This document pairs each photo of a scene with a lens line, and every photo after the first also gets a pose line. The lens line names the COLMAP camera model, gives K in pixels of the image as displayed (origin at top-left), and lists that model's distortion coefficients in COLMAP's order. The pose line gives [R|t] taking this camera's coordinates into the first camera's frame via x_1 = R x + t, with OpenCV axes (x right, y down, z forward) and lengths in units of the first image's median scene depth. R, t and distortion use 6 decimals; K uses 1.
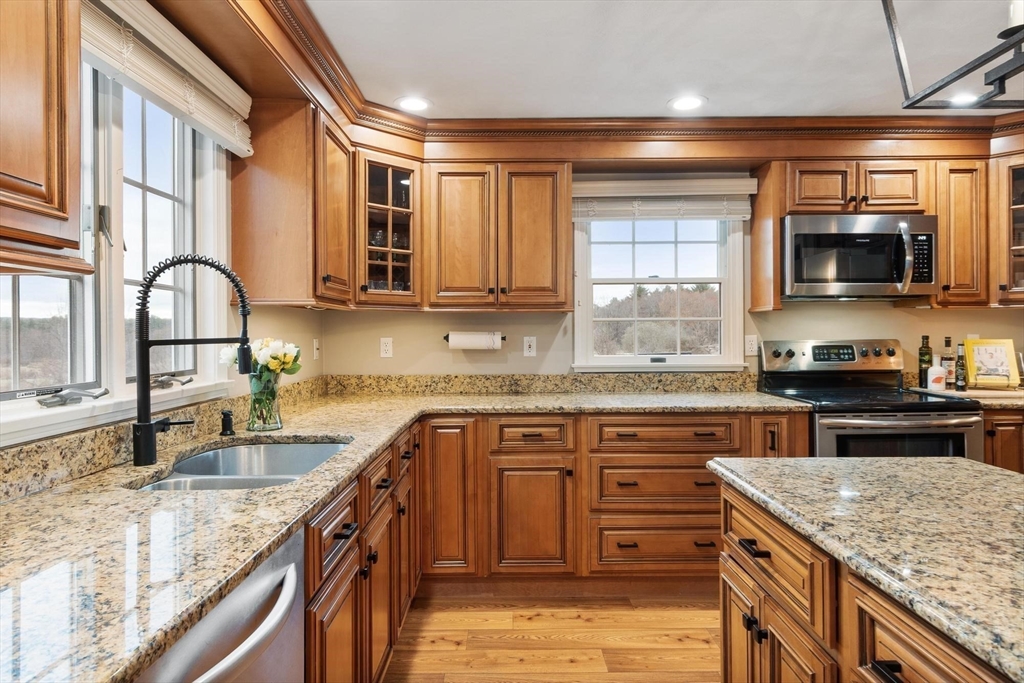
lens RADIAL K [[612.8, 0, 507.6], [0, 612.8, 333.4], [0, 0, 1]] dist [0.003530, 0.002349]
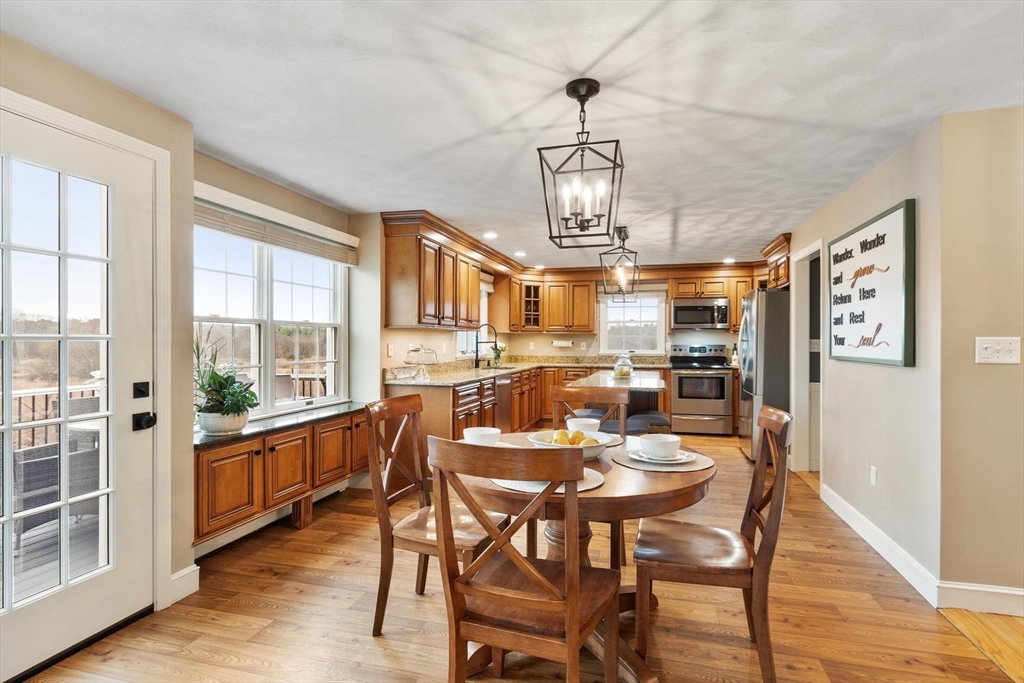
lens RADIAL K [[539.8, 0, 515.0], [0, 539.8, 339.6], [0, 0, 1]] dist [0.008310, -0.004476]
pose [[0.968652, 0.008586, -0.248274, 0.387697], [-0.008716, 0.999962, 0.000573, -0.006633], [0.248269, 0.001609, 0.968690, -1.593894]]
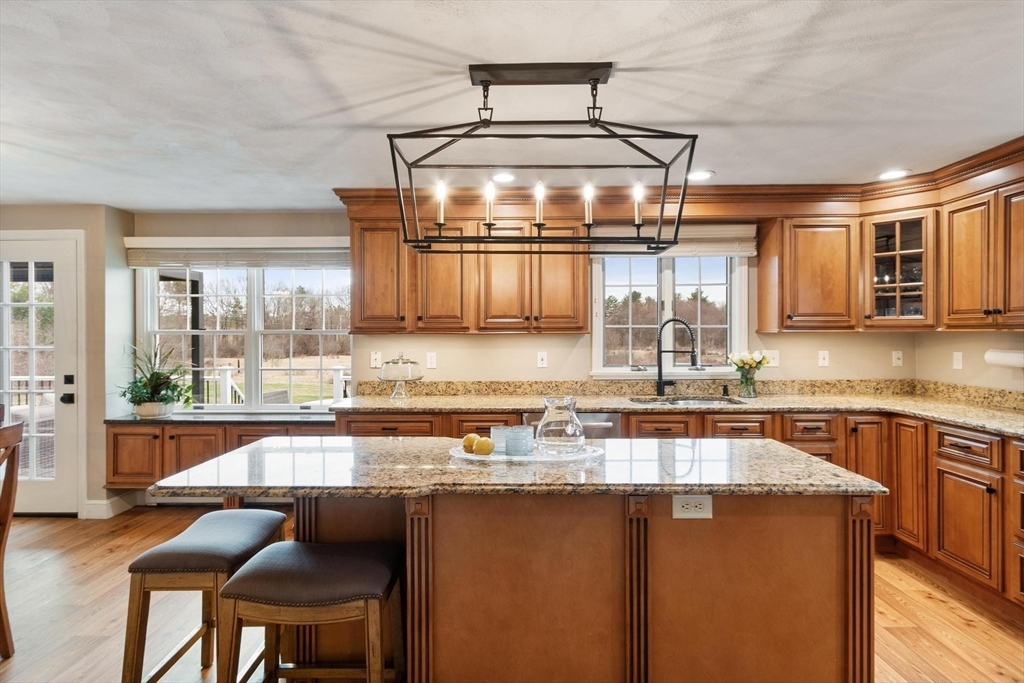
lens RADIAL K [[539.8, 0, 507.6], [0, 539.8, 338.7], [0, 0, 1]] dist [0.008310, -0.004476]
pose [[-0.018804, 0.015739, -0.999699, 0.969936], [0.004430, 0.999868, 0.015659, -0.043845], [0.999813, -0.004134, -0.018871, 0.193142]]
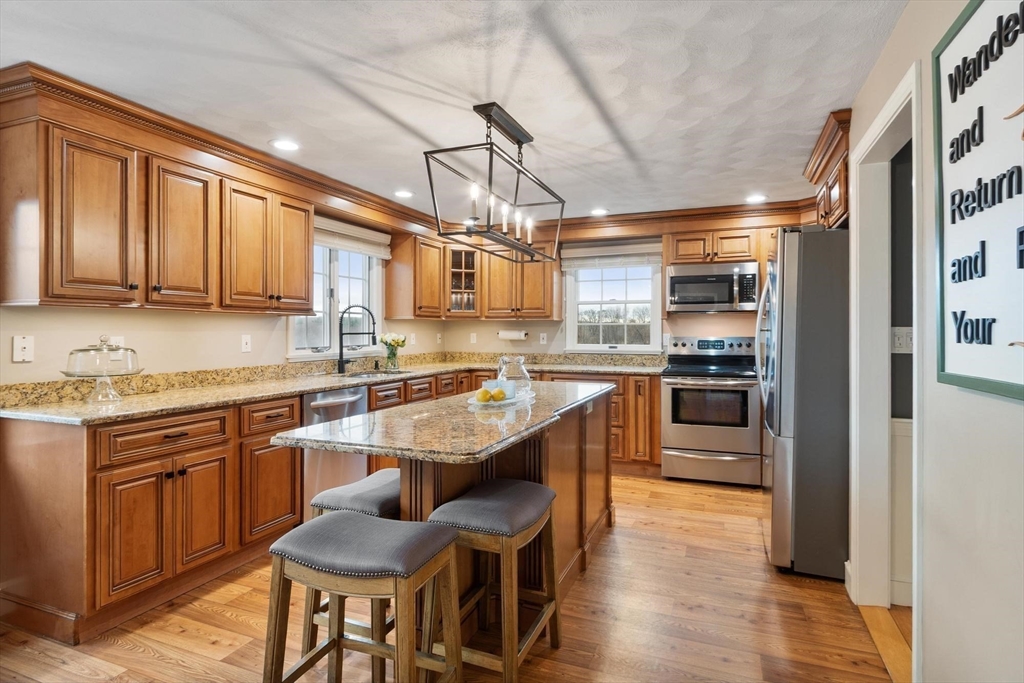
lens RADIAL K [[539.8, 0, 514.9], [0, 539.8, 332.4], [0, 0, 1]] dist [0.008310, -0.004476]
pose [[0.927336, 0.008336, -0.374136, 0.656573], [-0.006505, 0.999960, 0.006157, -0.007626], [0.374172, -0.003276, 0.927354, -0.633981]]
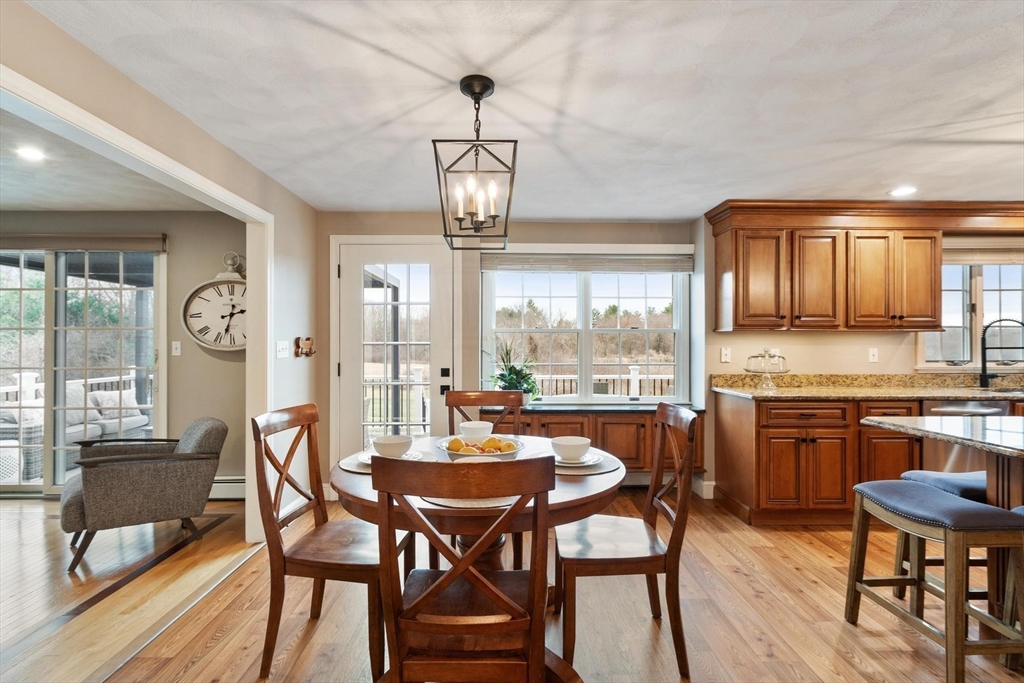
lens RADIAL K [[480.3, 0, 495.2], [0, 480.3, 341.0], [0, 0, 1]] dist [-0.007180, -0.001912]
pose [[-0.005145, 0.001277, -0.999986, 0.967119], [0.000176, 0.999999, 0.001276, -0.012882], [0.999987, -0.000170, -0.005145, -0.773000]]
